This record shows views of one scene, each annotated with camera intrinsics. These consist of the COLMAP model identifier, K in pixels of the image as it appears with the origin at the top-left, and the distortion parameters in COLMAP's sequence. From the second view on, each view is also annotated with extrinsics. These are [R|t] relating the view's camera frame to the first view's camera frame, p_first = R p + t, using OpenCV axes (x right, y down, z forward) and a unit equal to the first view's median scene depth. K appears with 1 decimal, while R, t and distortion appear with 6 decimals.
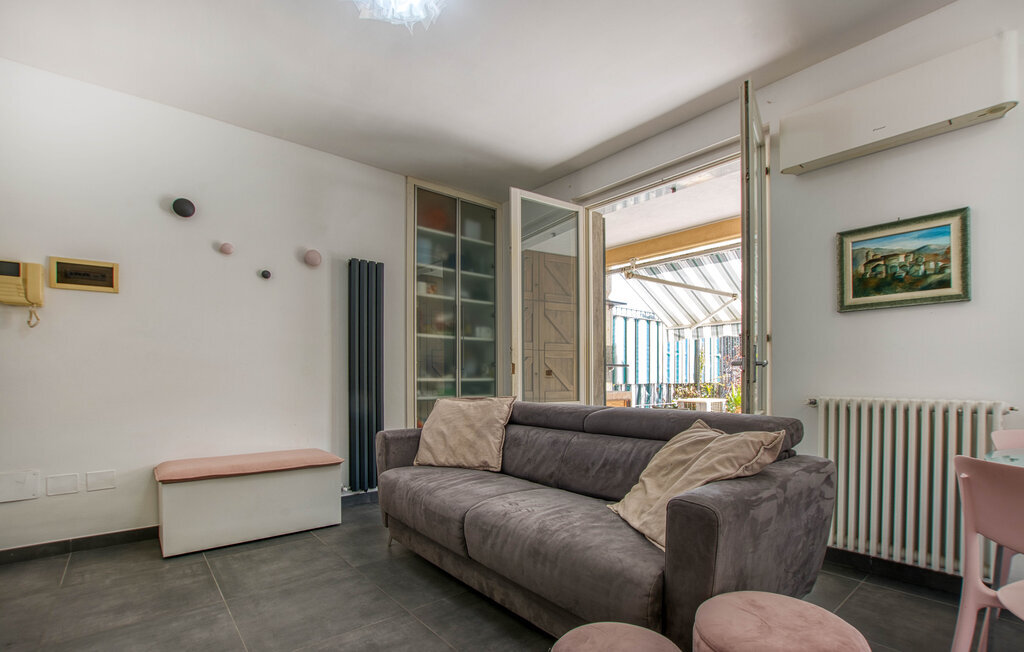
lens RADIAL K [[468.0, 0, 513.0], [0, 468.0, 378.7], [0, 0, 1]] dist [-0.020144, -0.000078]
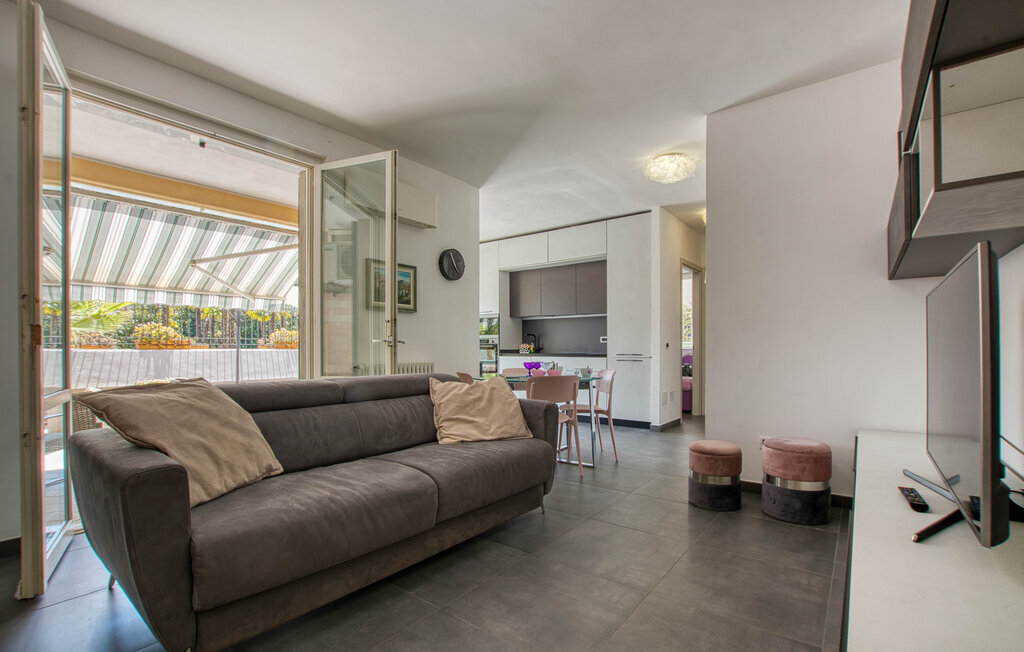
lens RADIAL K [[462.4, 0, 508.5], [0, 462.4, 356.2], [0, 0, 1]] dist [-0.017280, 0.000039]
pose [[-0.212835, -0.008250, 0.977053, -1.057461], [0.011208, 0.999878, 0.010884, 0.005218], [-0.977024, 0.013267, -0.212717, 1.000489]]
